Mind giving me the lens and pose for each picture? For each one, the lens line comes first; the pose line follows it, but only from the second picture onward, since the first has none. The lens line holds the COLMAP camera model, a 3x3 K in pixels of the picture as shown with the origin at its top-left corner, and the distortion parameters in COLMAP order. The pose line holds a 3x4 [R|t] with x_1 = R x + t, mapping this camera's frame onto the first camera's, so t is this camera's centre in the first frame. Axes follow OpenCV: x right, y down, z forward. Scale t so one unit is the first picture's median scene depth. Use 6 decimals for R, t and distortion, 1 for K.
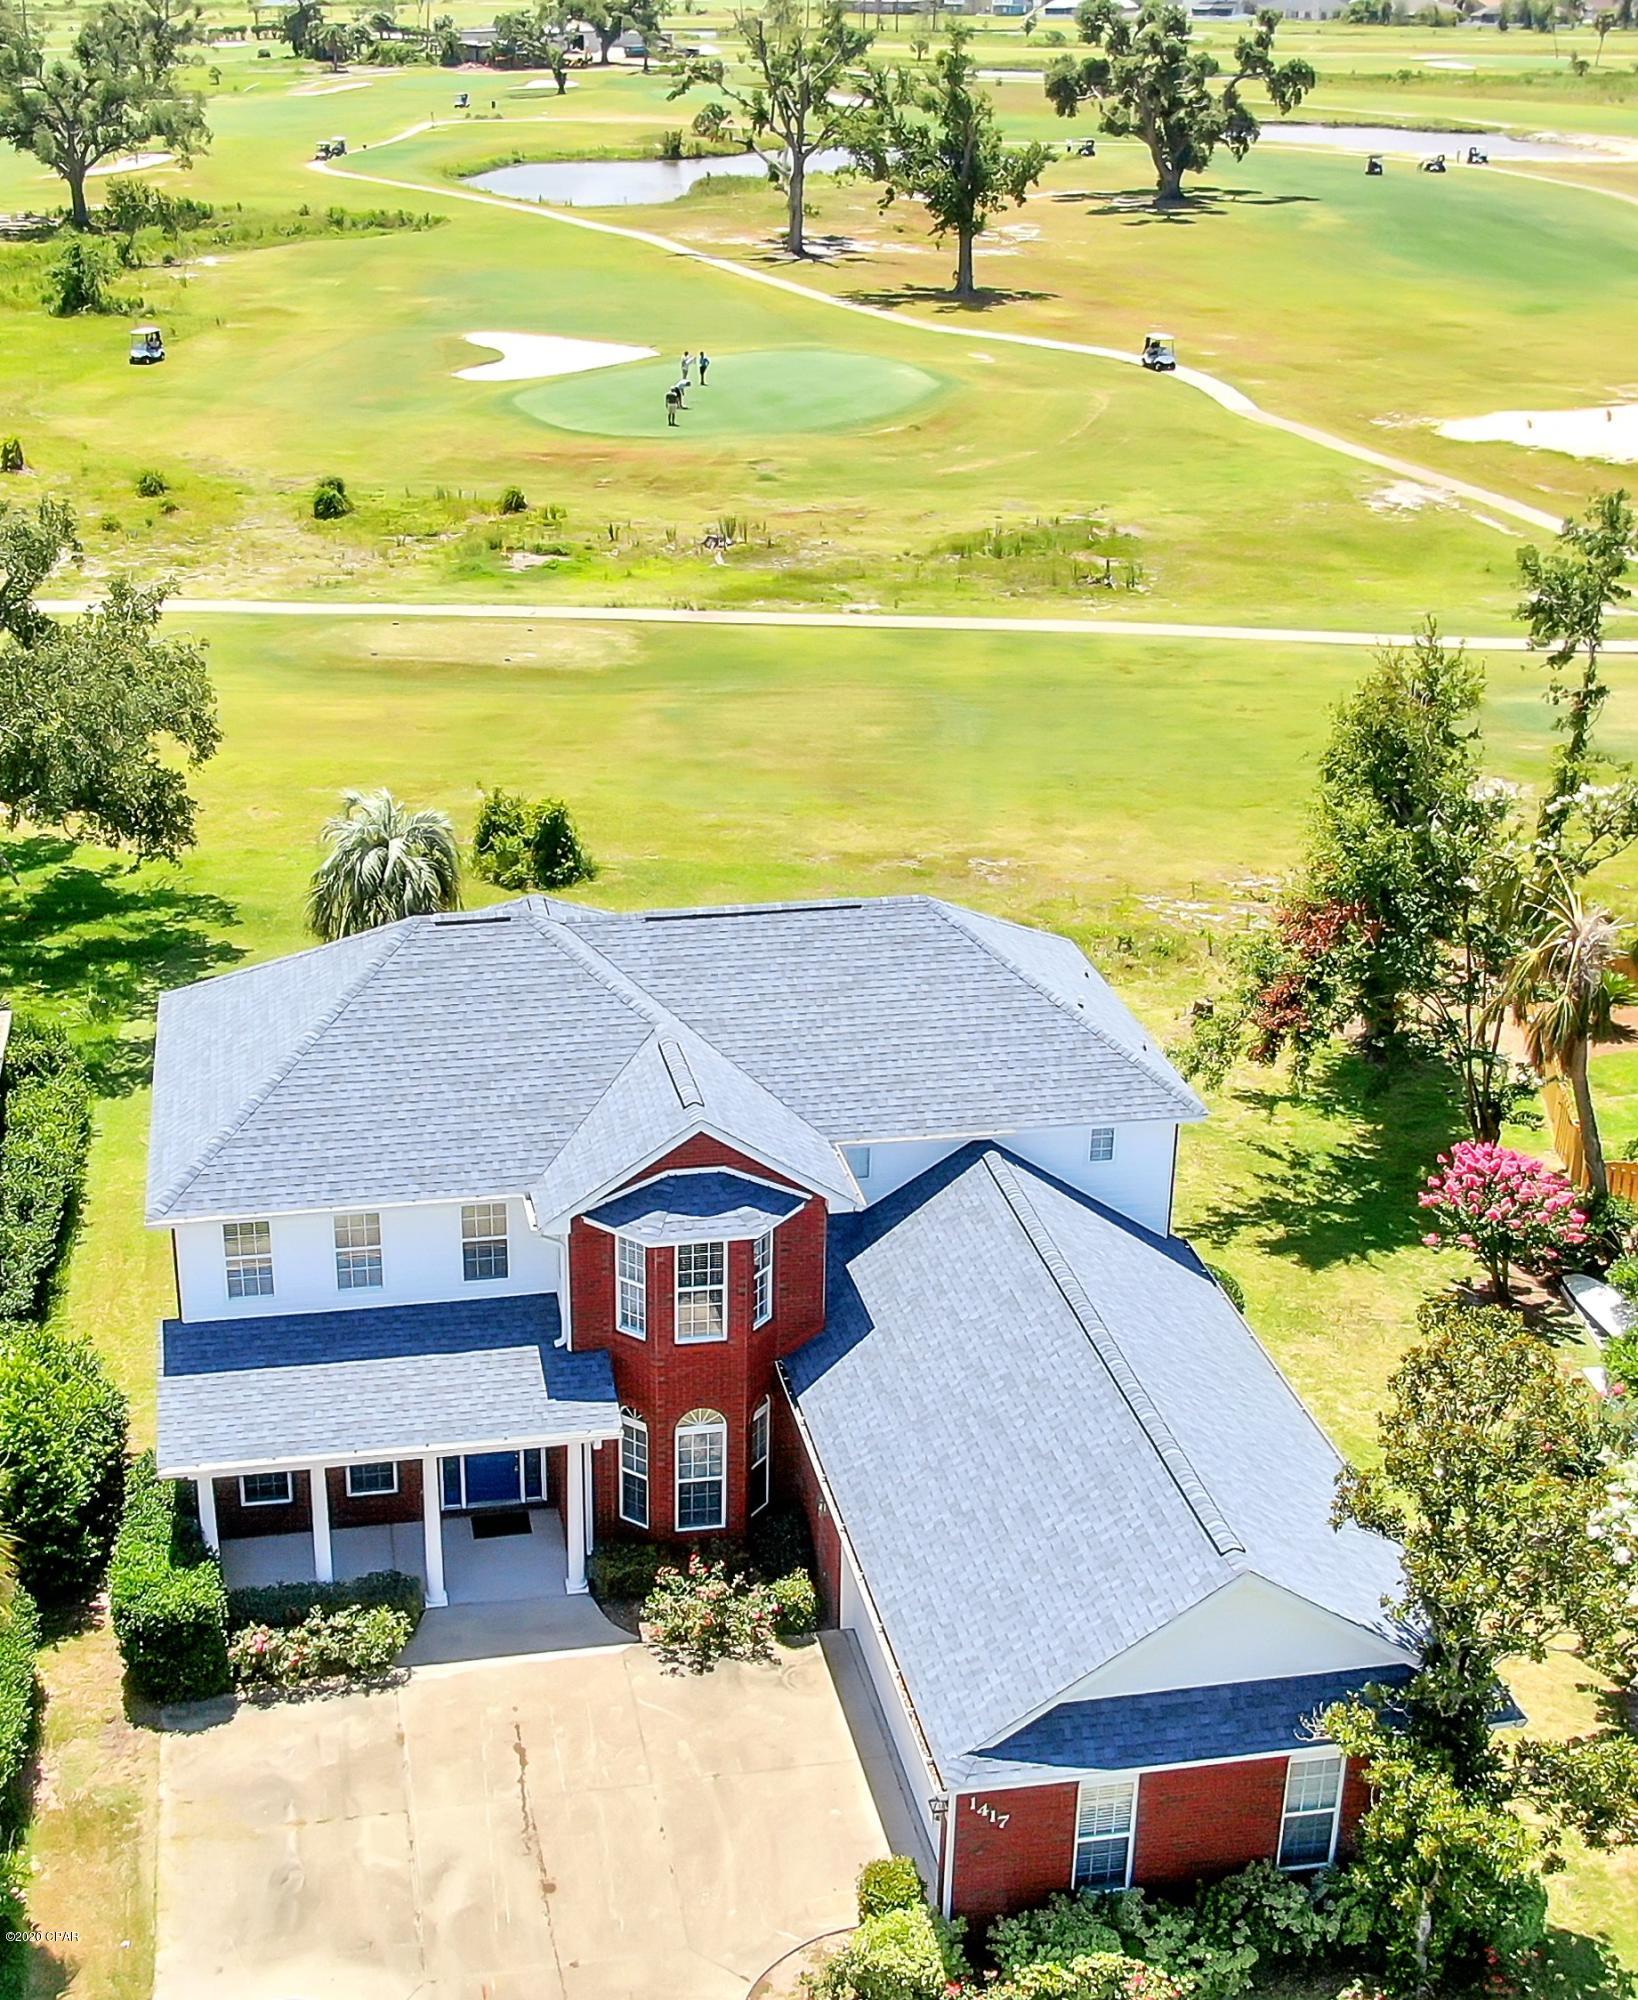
lens RADIAL K [[2629.7, 0, 721.6], [0, 2629.7, 1003.7], [0, 0, 1]] dist [-0.019612, -0.049618]
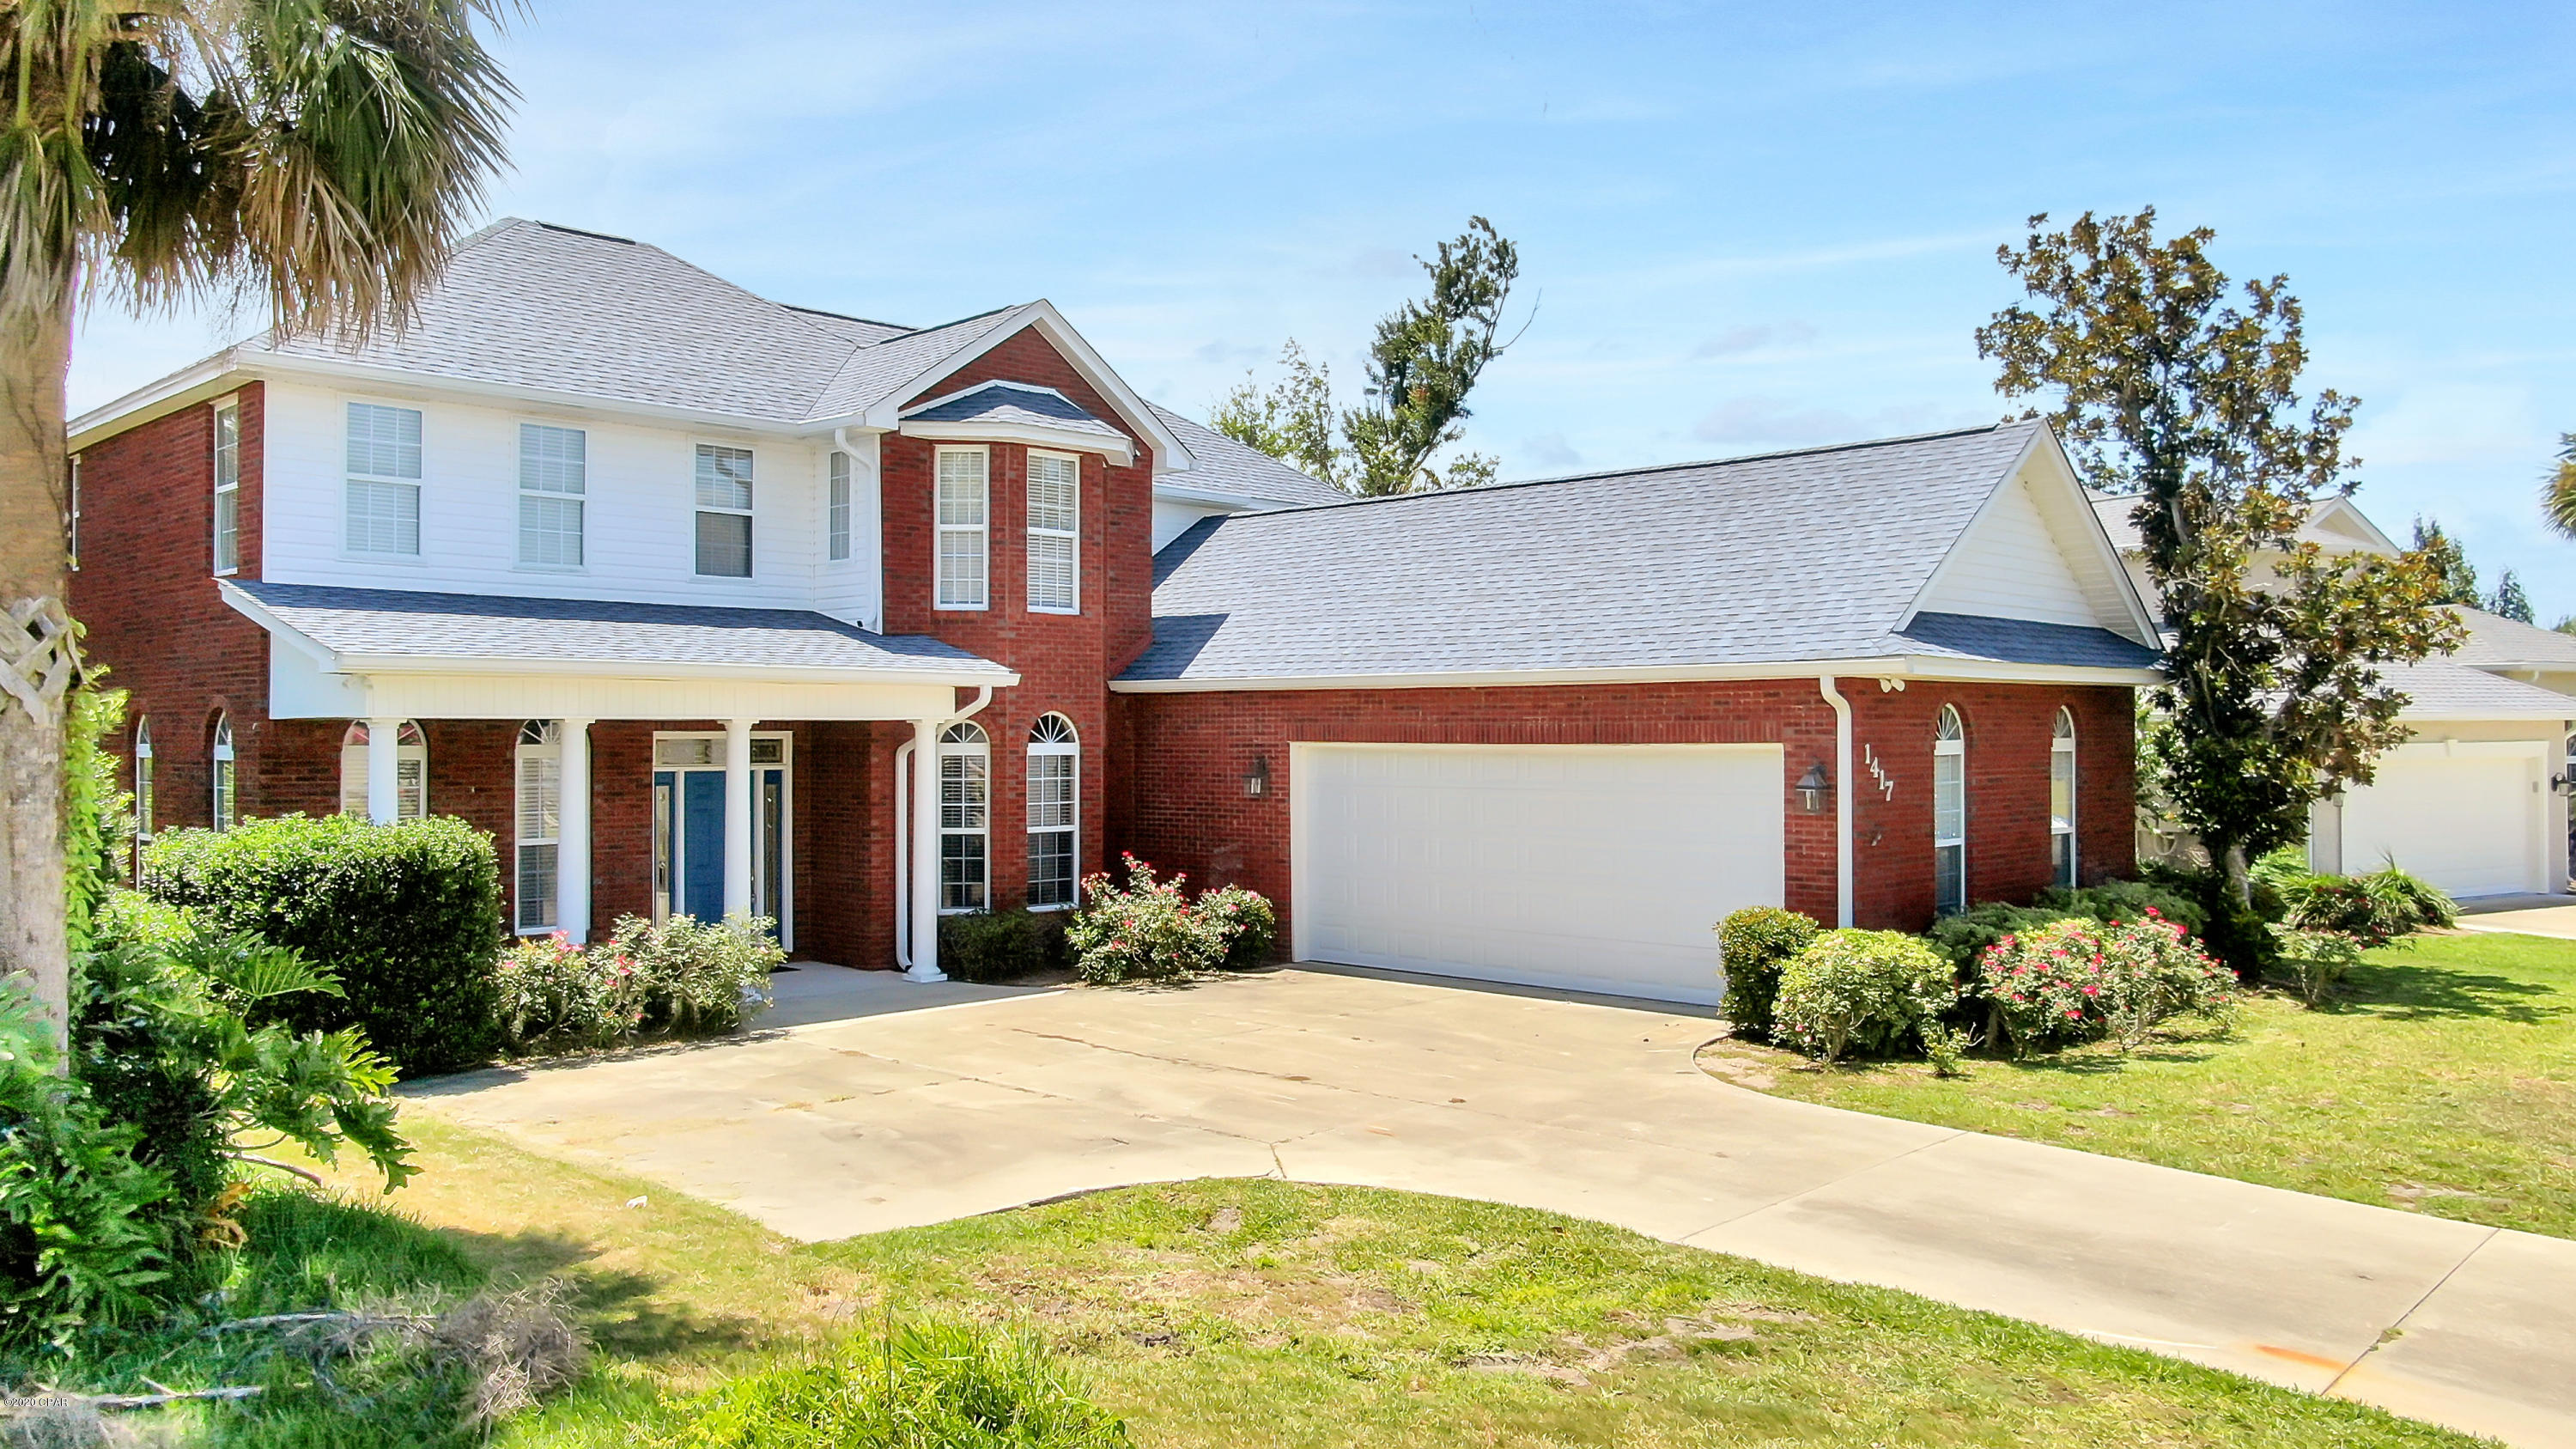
lens RADIAL K [[1869.9, 0, 1288.0], [0, 1869.9, 724.5], [0, 0, 1]] dist [-0.024613, 0.000037]
pose [[0.804010, -0.001276, 0.594614, -0.101561], [0.237906, 0.917160, -0.319718, 0.129089], [-0.544948, 0.398518, 0.737709, 0.217128]]
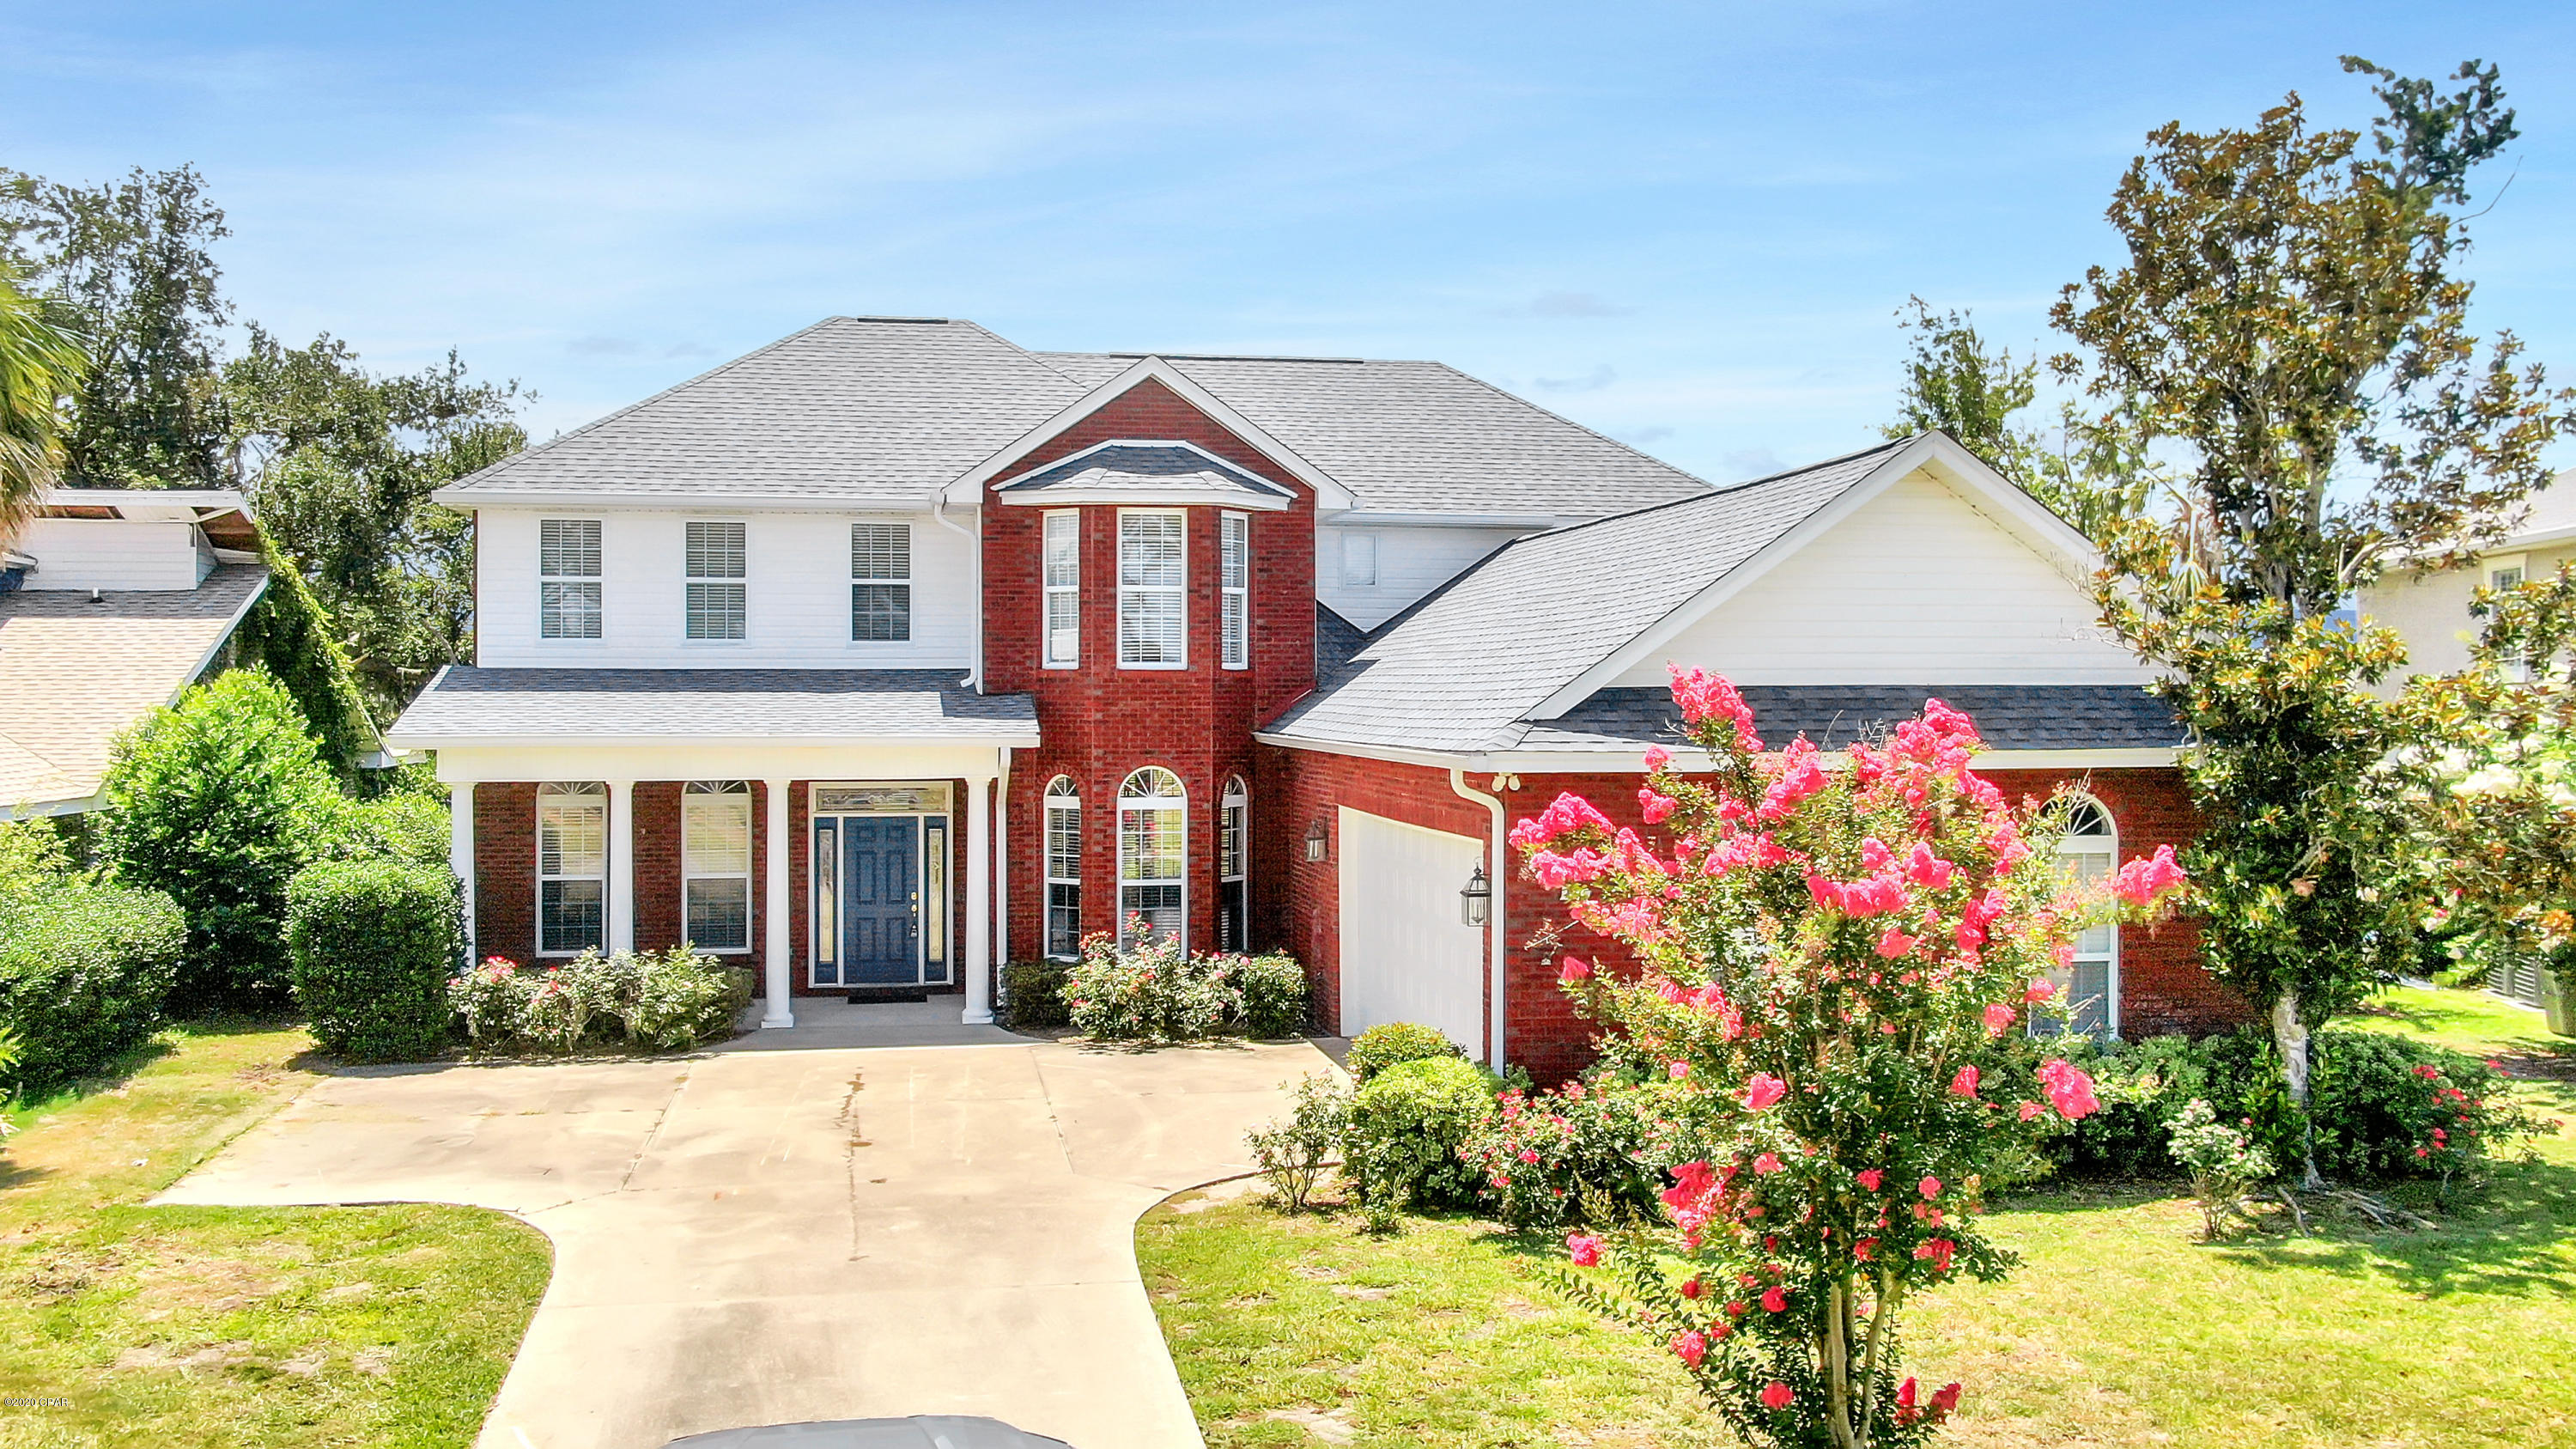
lens RADIAL K [[2247.7, 0, 1288.0], [0, 2247.7, 724.5], [0, 0, 1]] dist [0.007334, 0.005355]
pose [[0.999996, -0.002860, -0.000329, 0.011844], [0.002512, 0.922612, -0.385720, 0.147387], [0.001406, 0.385718, 0.922616, 0.152173]]
